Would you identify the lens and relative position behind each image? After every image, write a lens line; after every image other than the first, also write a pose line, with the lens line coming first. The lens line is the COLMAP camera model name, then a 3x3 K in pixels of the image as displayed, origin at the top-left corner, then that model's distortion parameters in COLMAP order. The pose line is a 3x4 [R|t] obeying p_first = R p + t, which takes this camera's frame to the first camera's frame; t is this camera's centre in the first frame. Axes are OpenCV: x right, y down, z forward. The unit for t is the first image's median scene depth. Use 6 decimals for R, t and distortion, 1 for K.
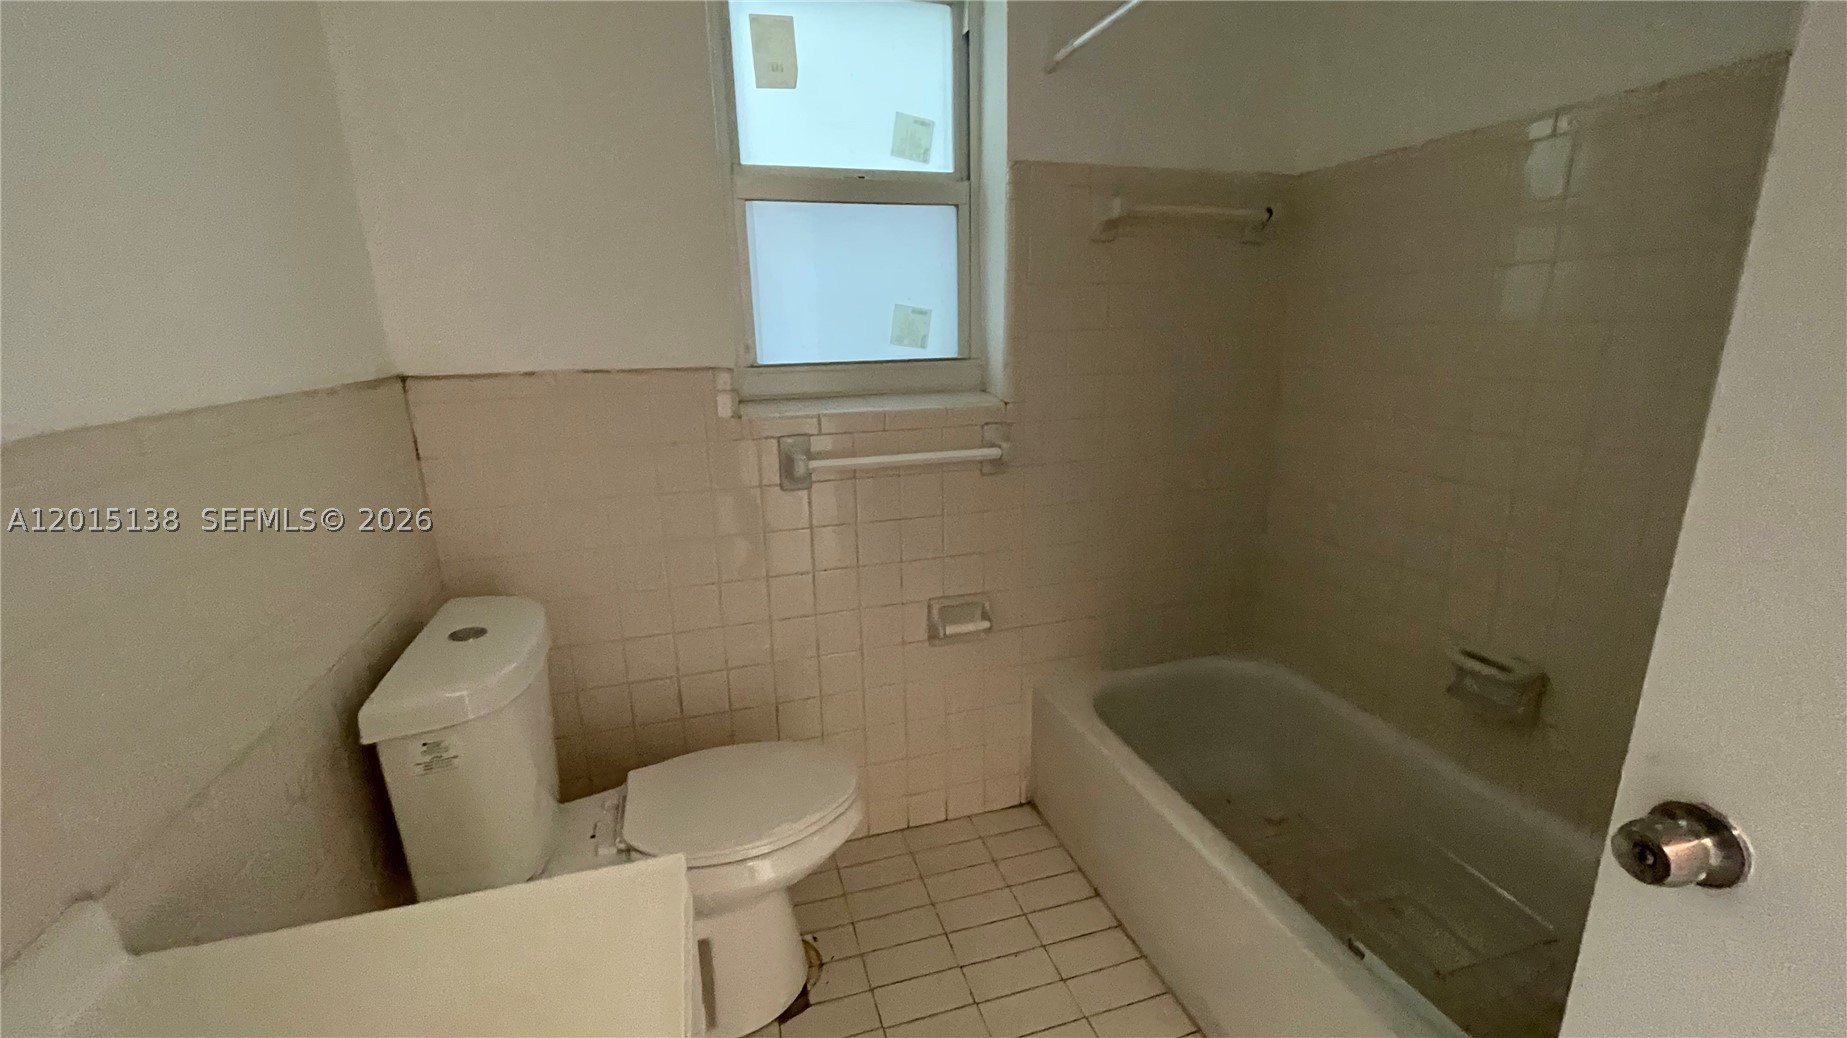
lens RADIAL K [[751.1, 0, 919.2], [0, 751.1, 517.2], [0, 0, 1]] dist [-0.004076, 0.000106]
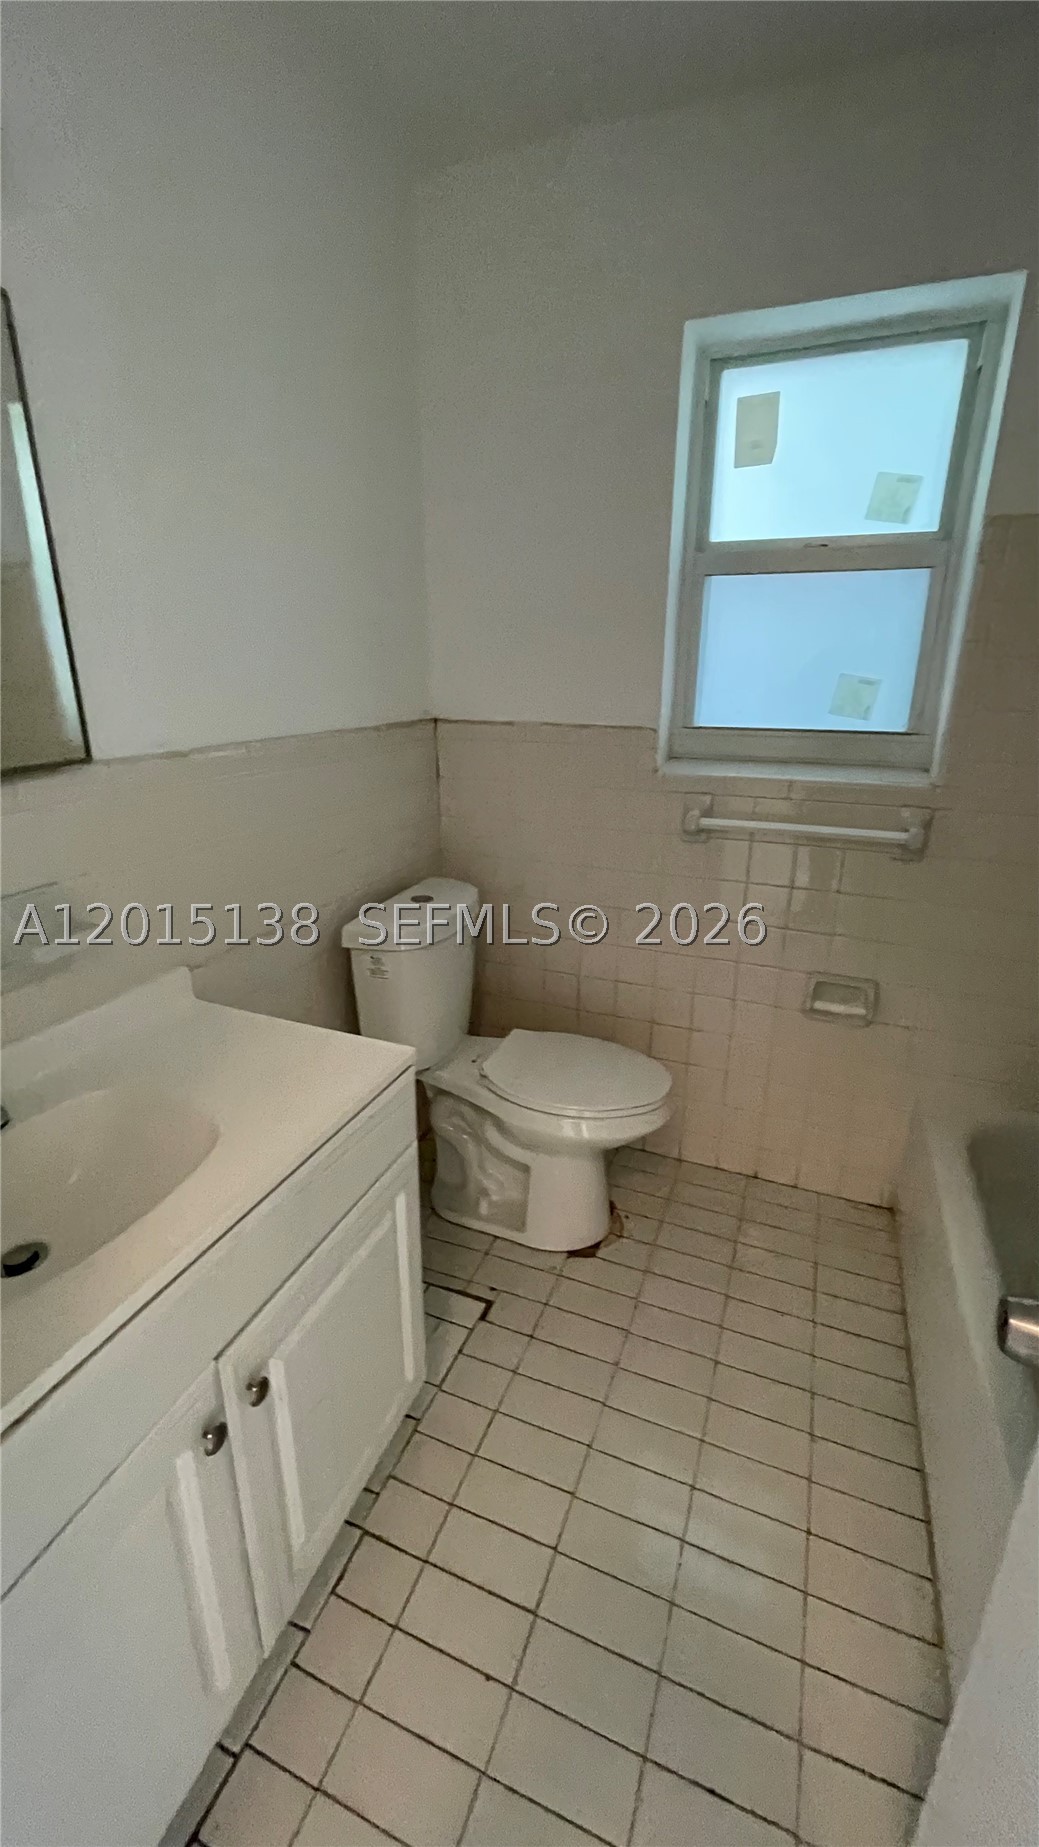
lens RADIAL K [[751.1, 0, 521.6], [0, 751.1, 923.1], [0, 0, 1]] dist [-0.004076, 0.000106]
pose [[0.778243, 0.222671, -0.587158, 0.304391], [-0.176026, 0.974890, 0.136400, -0.024633], [0.602787, -0.002797, 0.797897, -0.046693]]
